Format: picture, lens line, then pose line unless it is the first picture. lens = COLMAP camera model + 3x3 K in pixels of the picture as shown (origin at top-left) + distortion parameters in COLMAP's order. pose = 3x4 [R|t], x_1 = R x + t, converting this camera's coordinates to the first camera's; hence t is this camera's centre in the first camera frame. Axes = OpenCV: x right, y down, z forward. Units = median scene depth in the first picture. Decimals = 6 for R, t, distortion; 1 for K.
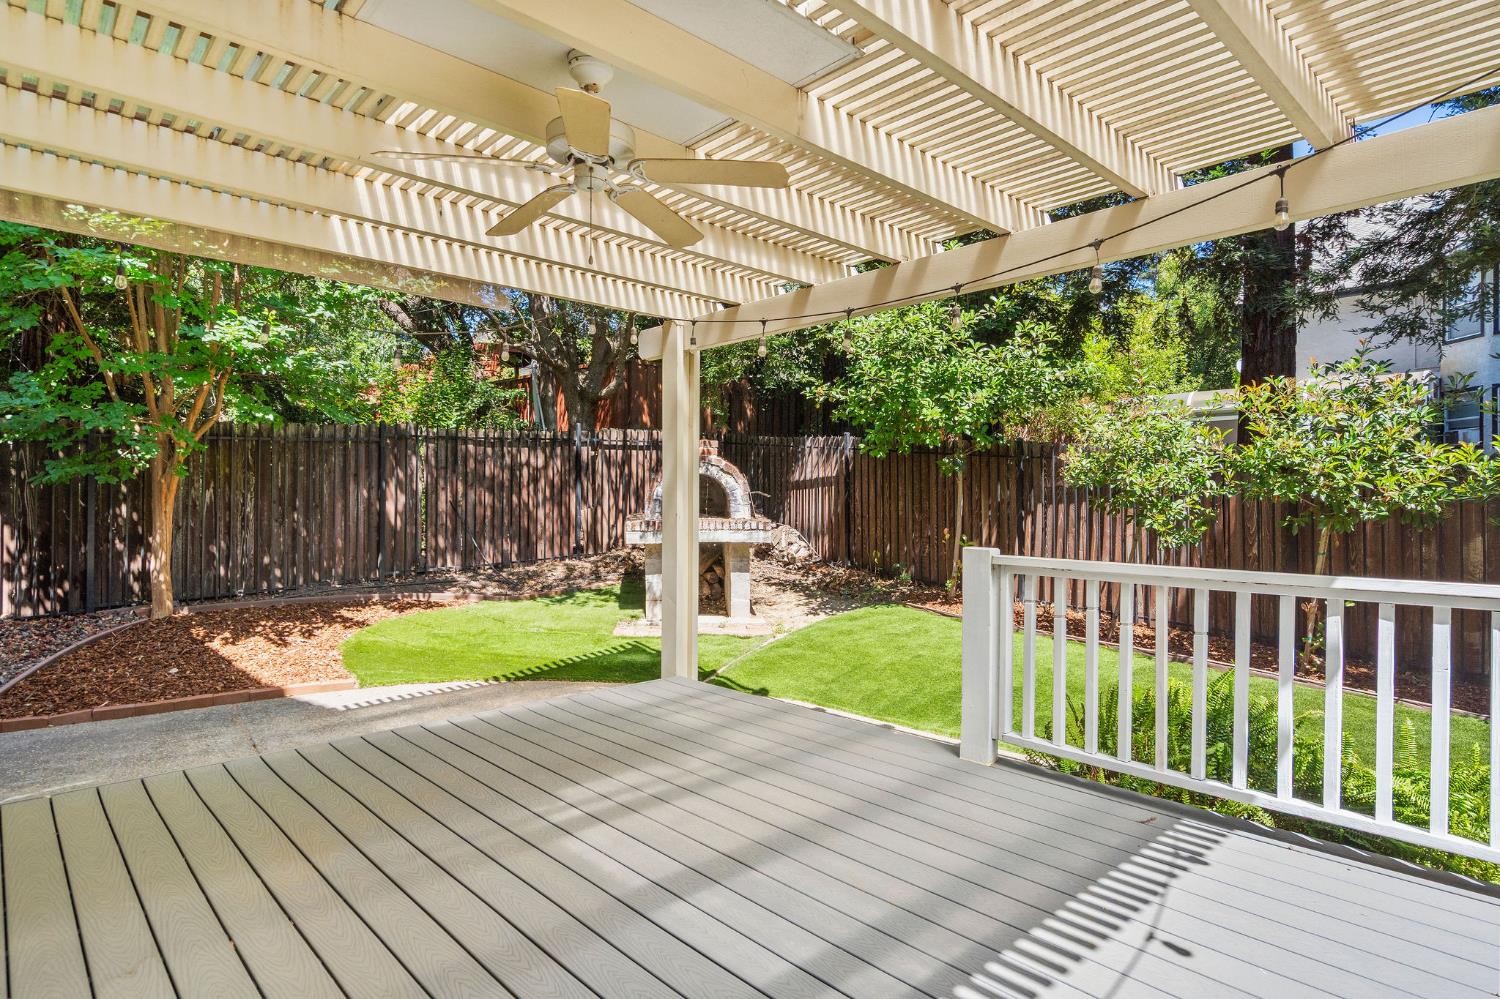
lens RADIAL K [[817.1, 0, 745.9], [0, 817.1, 505.9], [0, 0, 1]] dist [0.005398, 0.000831]
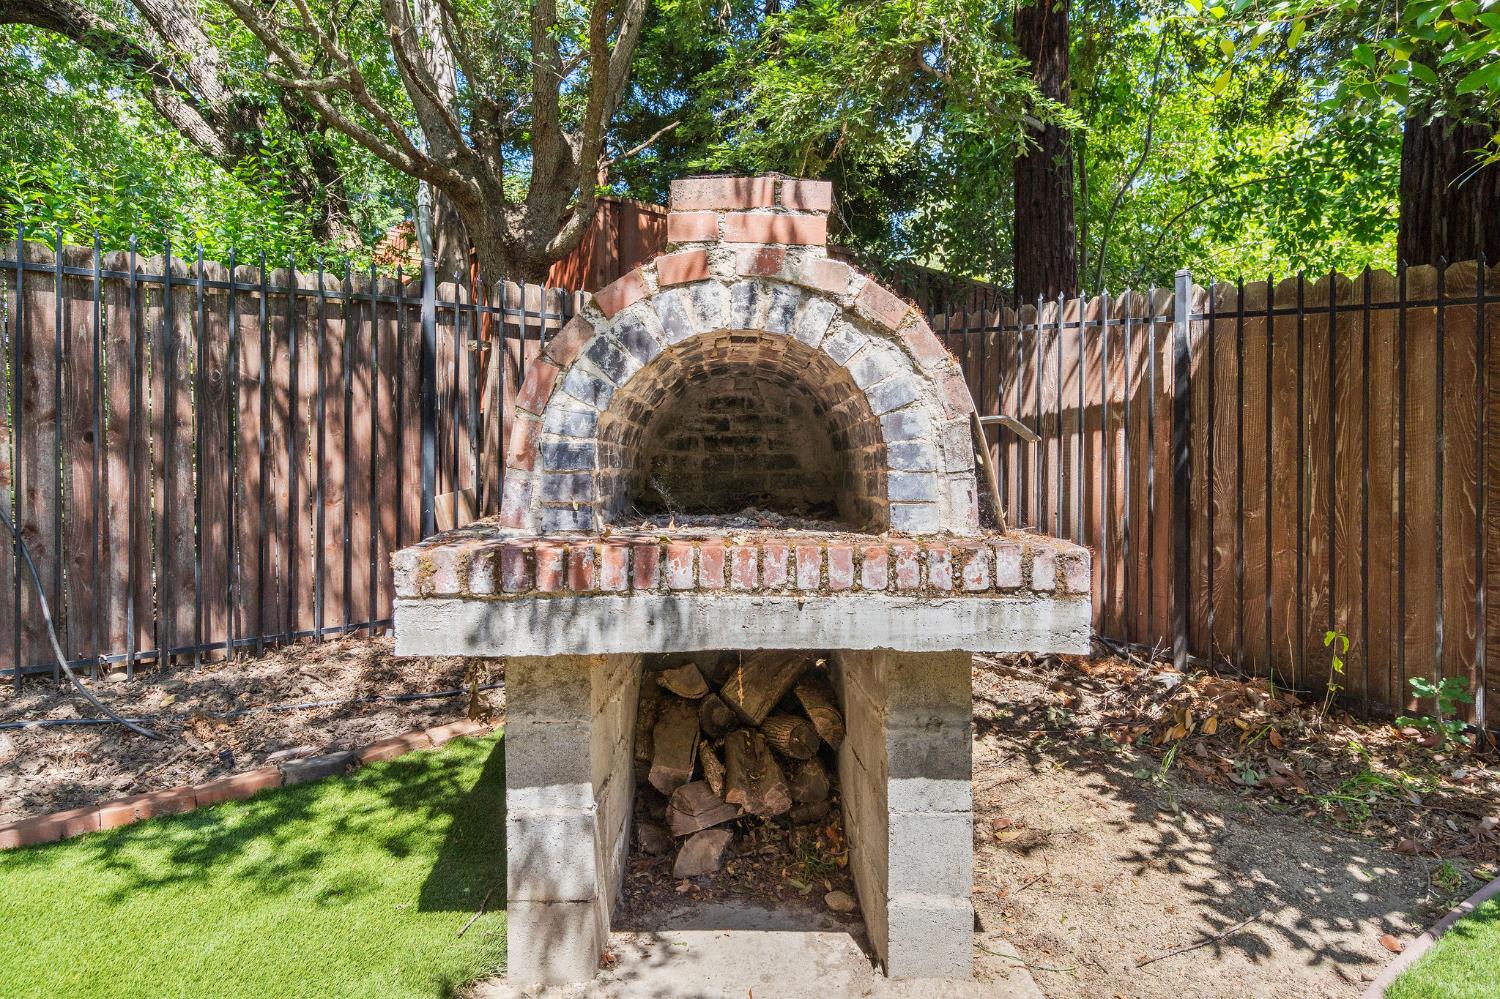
lens RADIAL K [[907.2, 0, 750.2], [0, 907.2, 493.6], [0, 0, 1]] dist [0.000350, 0.000041]
pose [[0.997862, 0.002186, -0.065325, -0.040114], [-0.001819, 0.999982, 0.005676, 0.002778], [0.065336, -0.005545, 0.997848, 0.749306]]
